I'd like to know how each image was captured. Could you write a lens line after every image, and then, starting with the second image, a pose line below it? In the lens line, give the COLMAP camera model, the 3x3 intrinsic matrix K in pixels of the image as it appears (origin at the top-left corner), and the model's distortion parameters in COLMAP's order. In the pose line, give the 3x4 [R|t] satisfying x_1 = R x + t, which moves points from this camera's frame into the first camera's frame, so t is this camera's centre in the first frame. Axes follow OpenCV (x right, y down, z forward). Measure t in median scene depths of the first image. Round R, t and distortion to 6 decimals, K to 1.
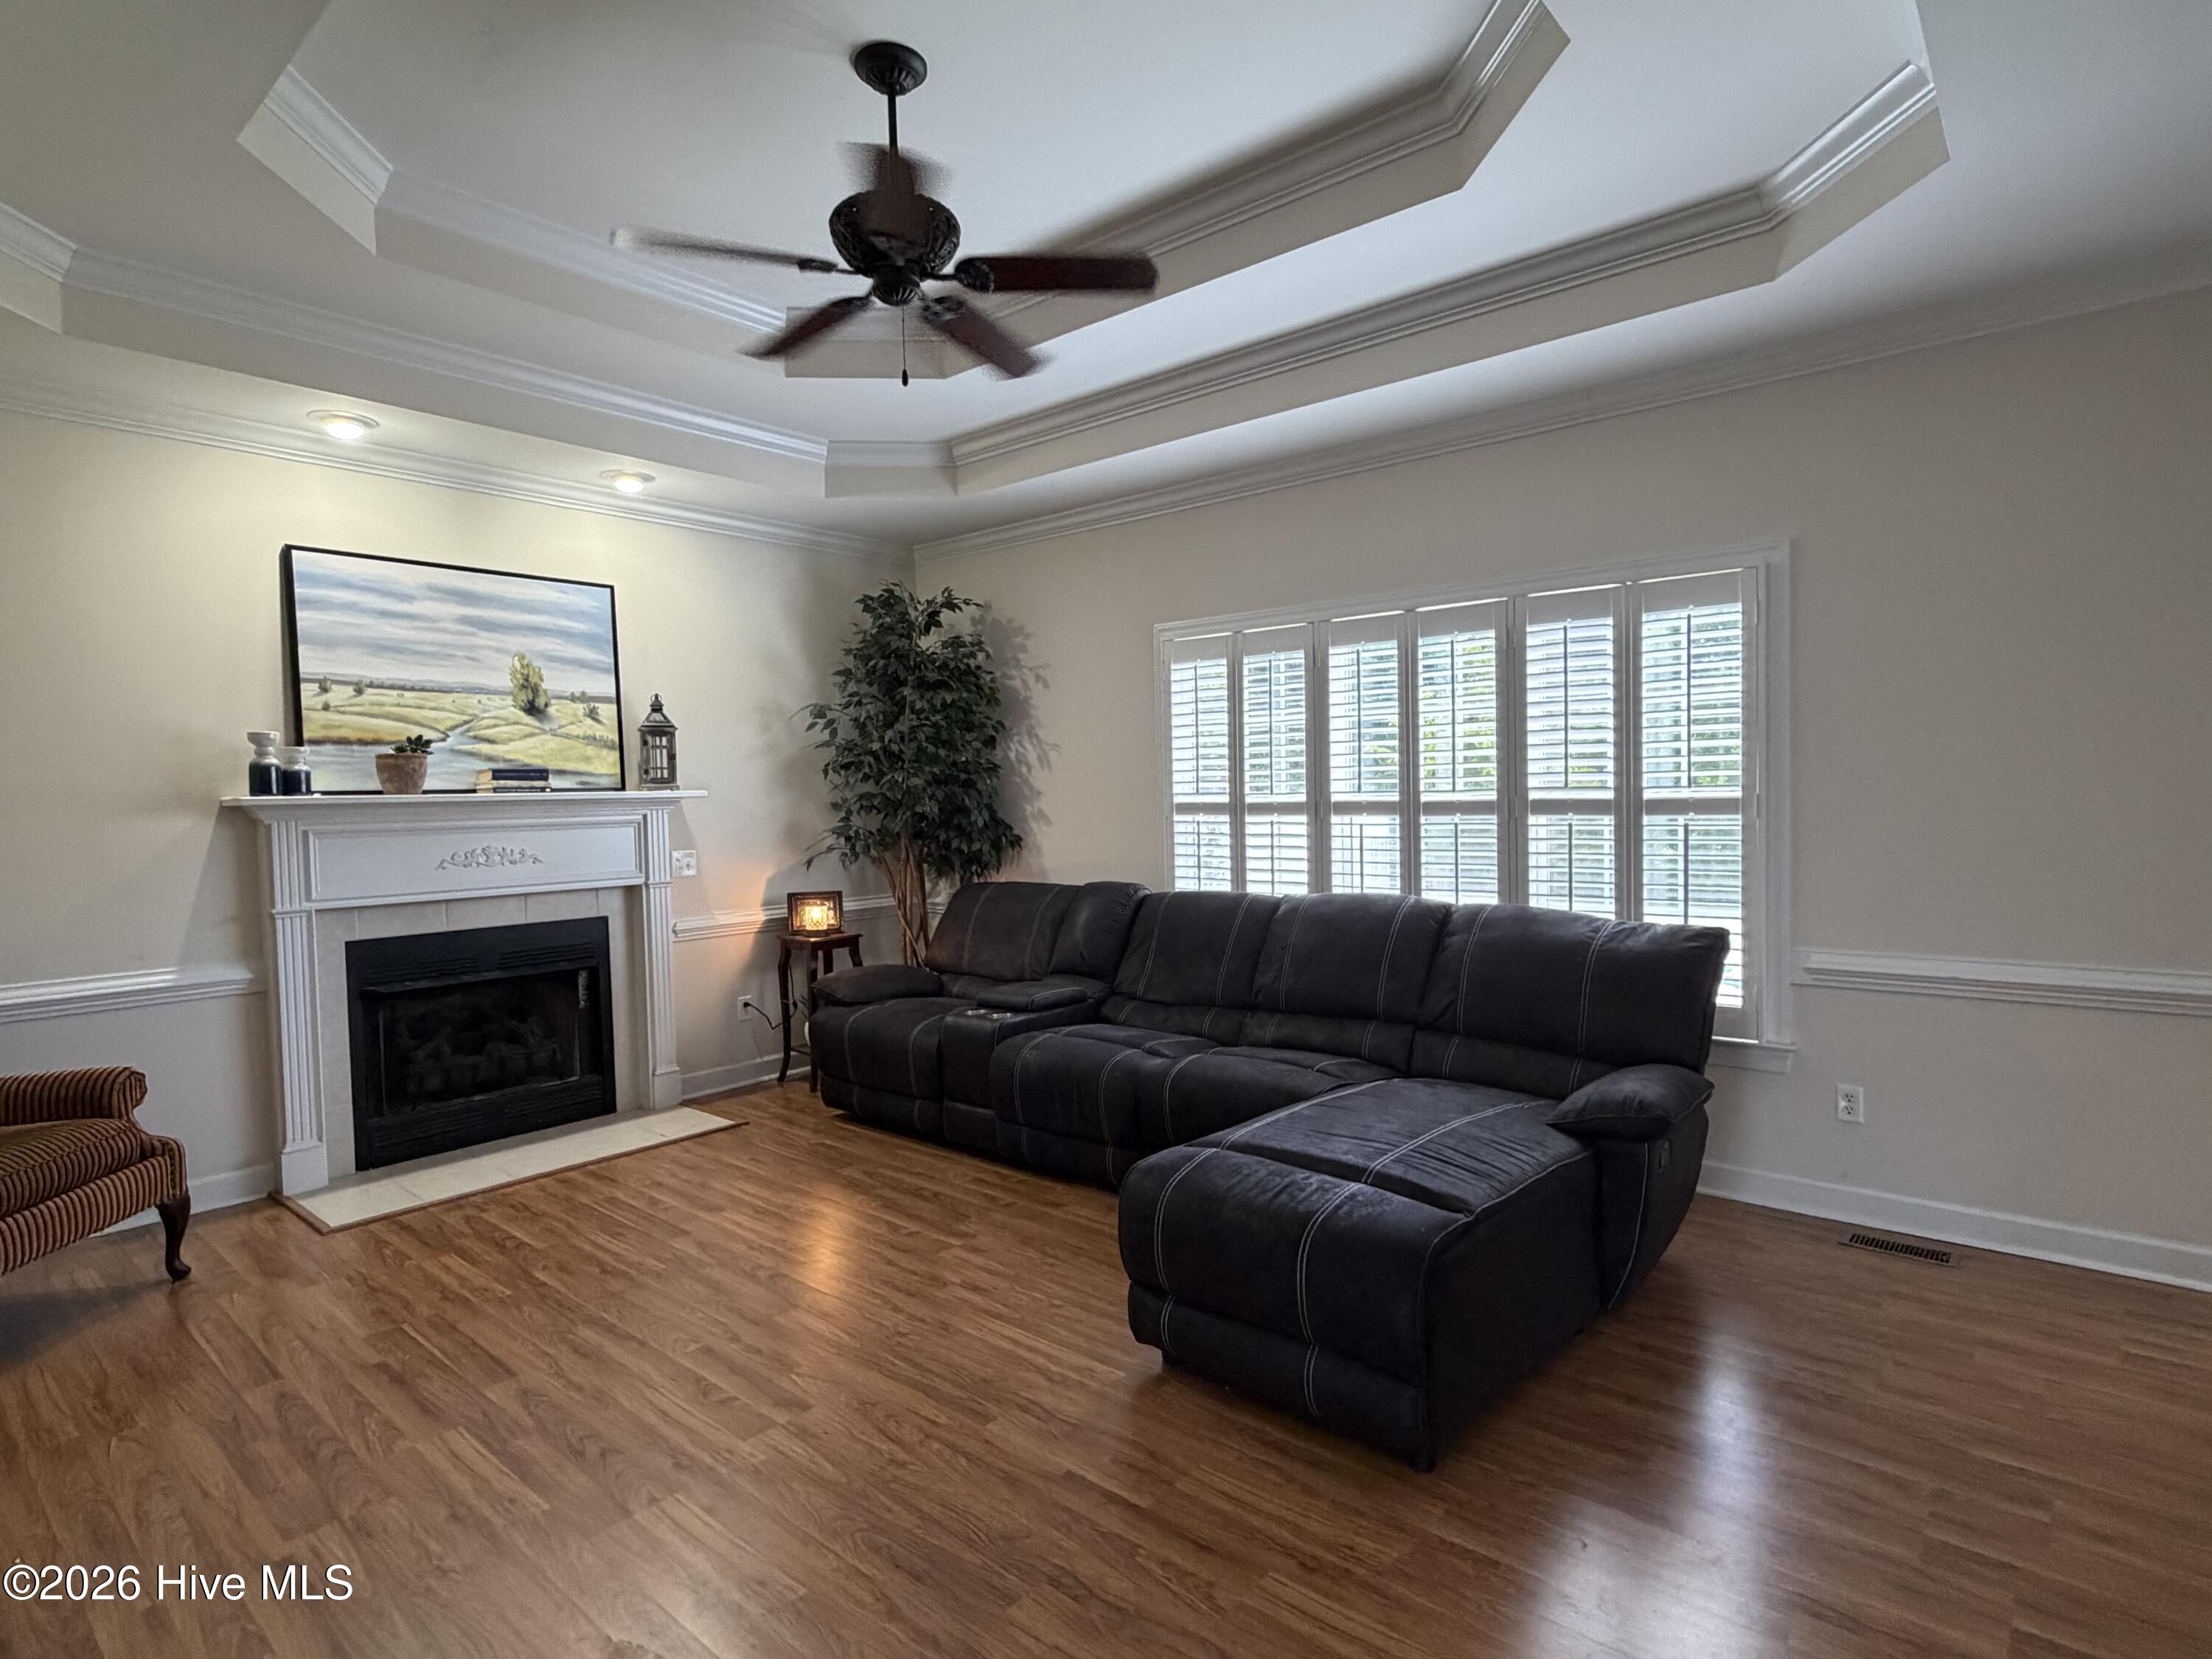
lens RADIAL K [[1144.2, 0, 1115.8], [0, 1144.2, 836.1], [0, 0, 1]] dist [0.000062, -0.000903]
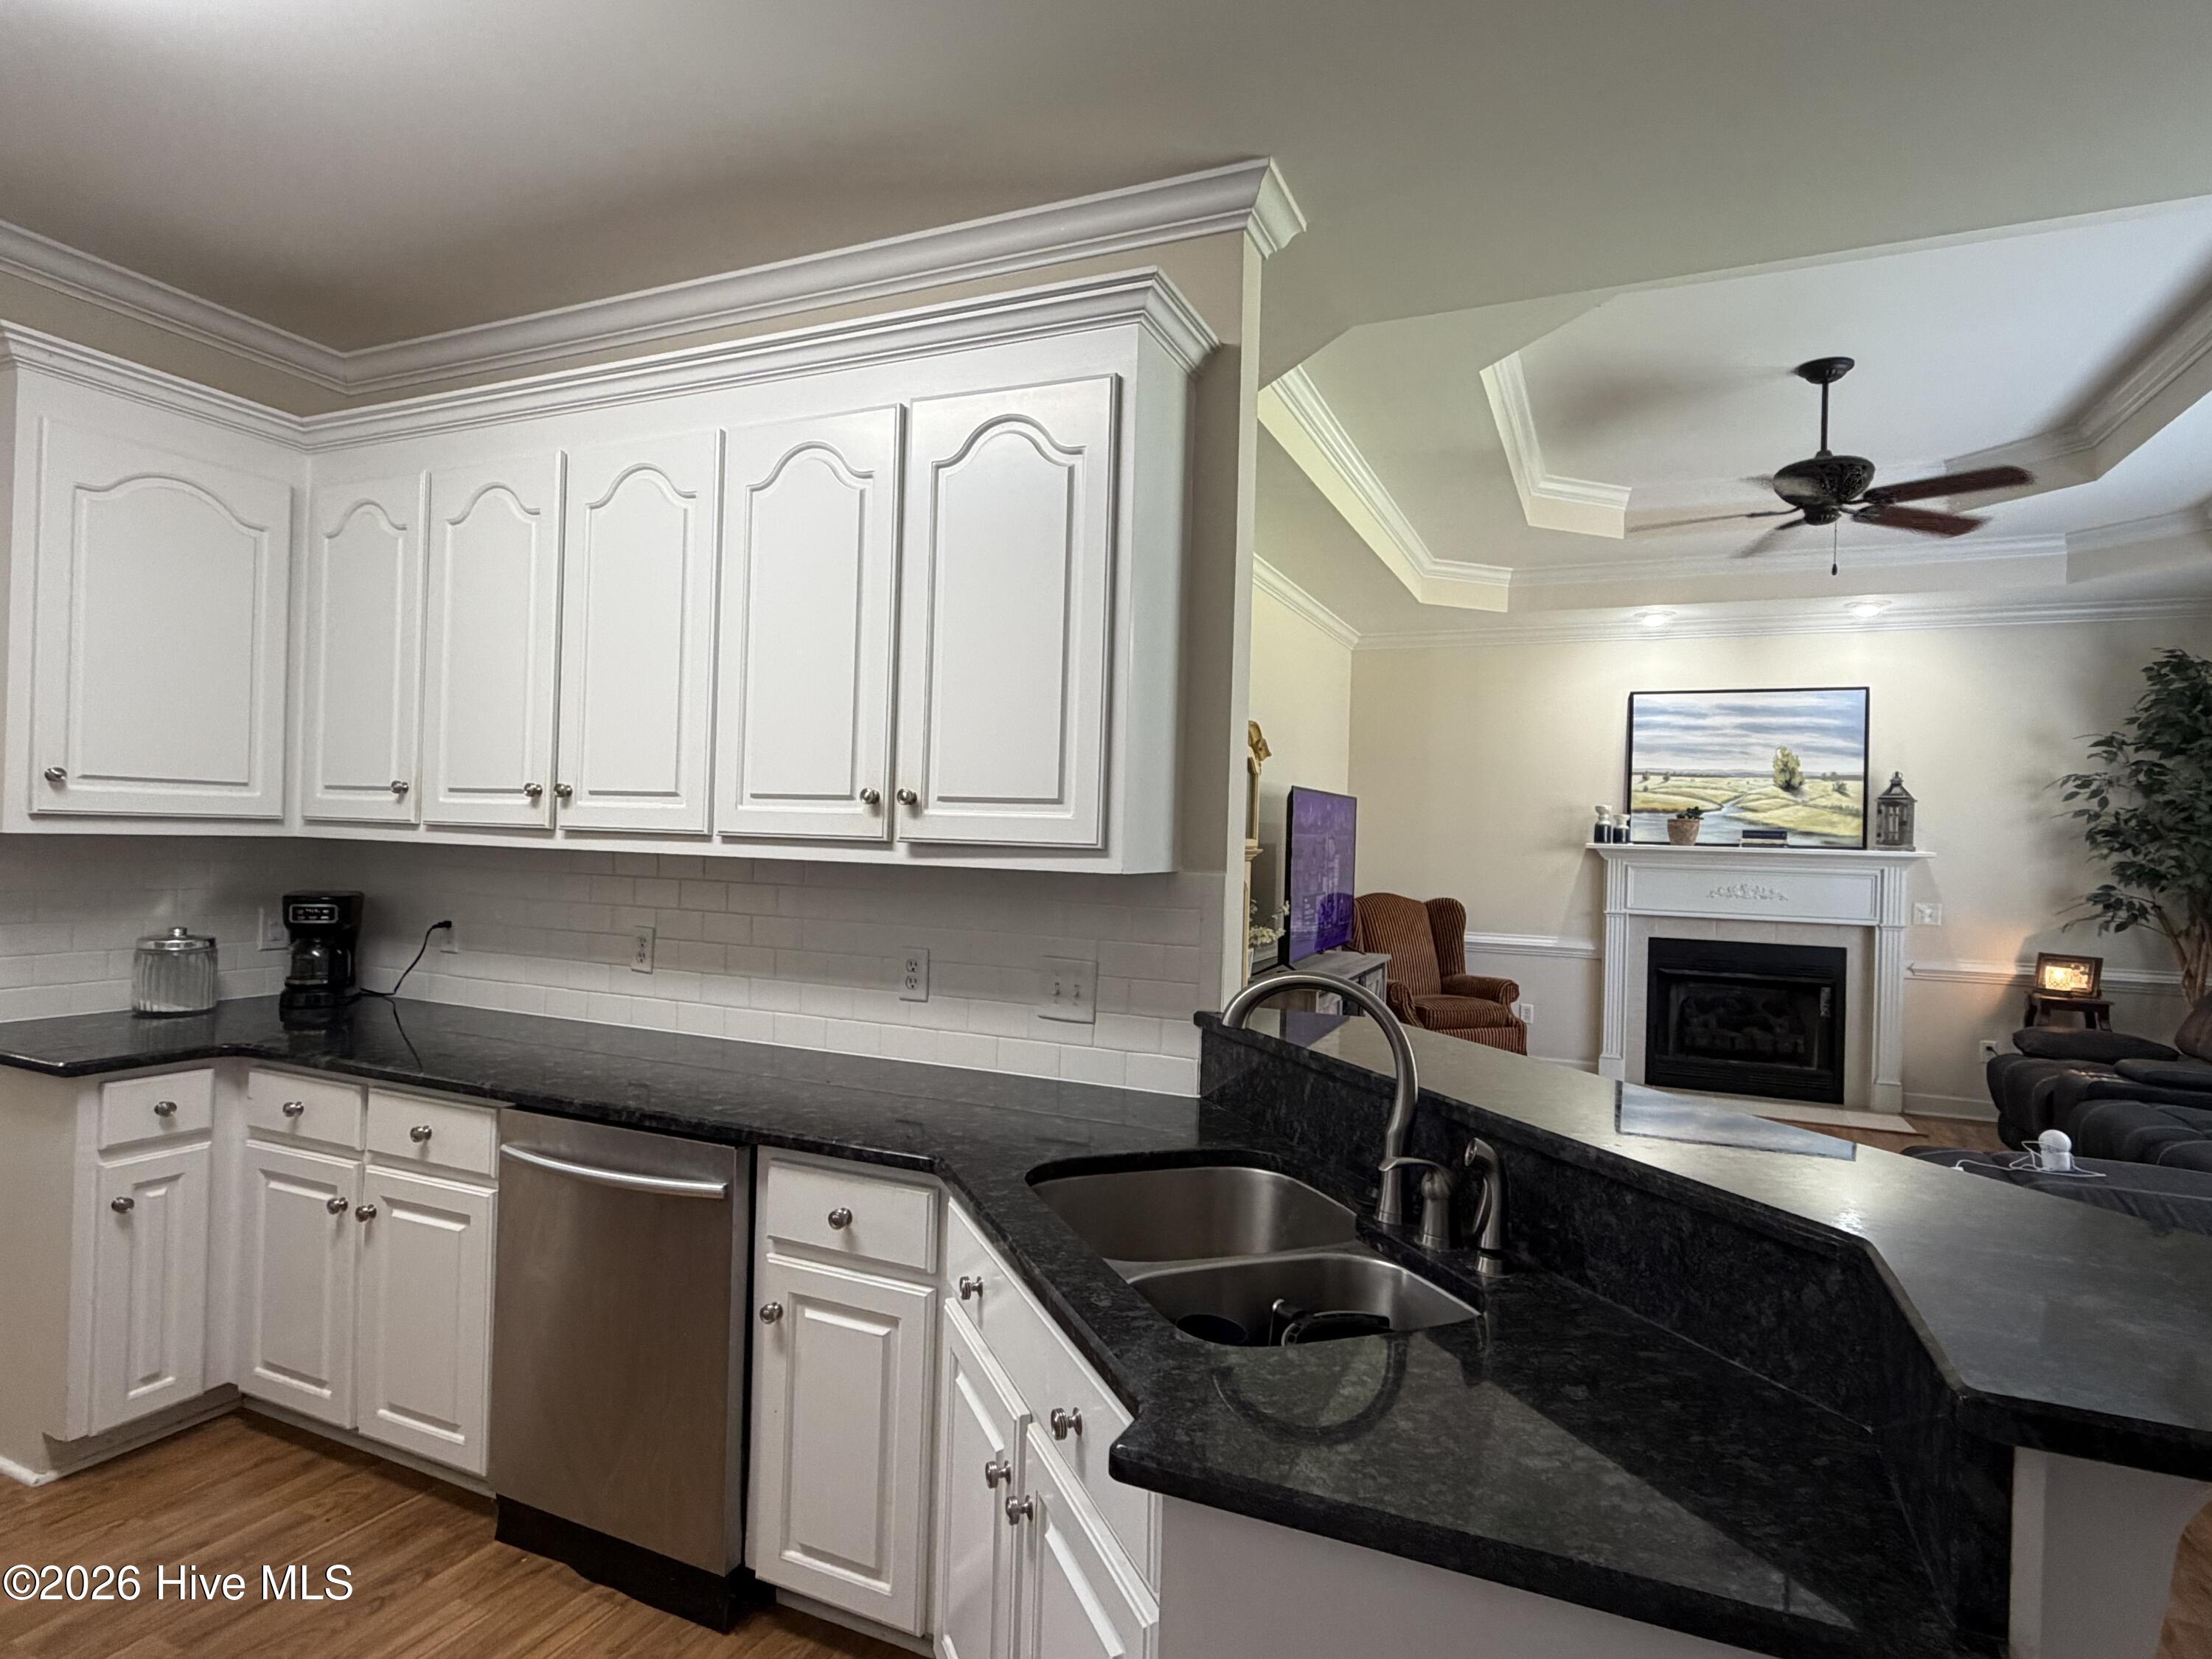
lens RADIAL K [[1144.2, 0, 1108.1], [0, 1144.2, 829.6], [0, 0, 1]] dist [0.000062, -0.000903]
pose [[0.291966, 0.027570, -0.956031, 0.556123], [-0.069516, 0.997552, 0.007538, -0.014166], [0.953899, 0.064259, 0.293168, -0.167744]]
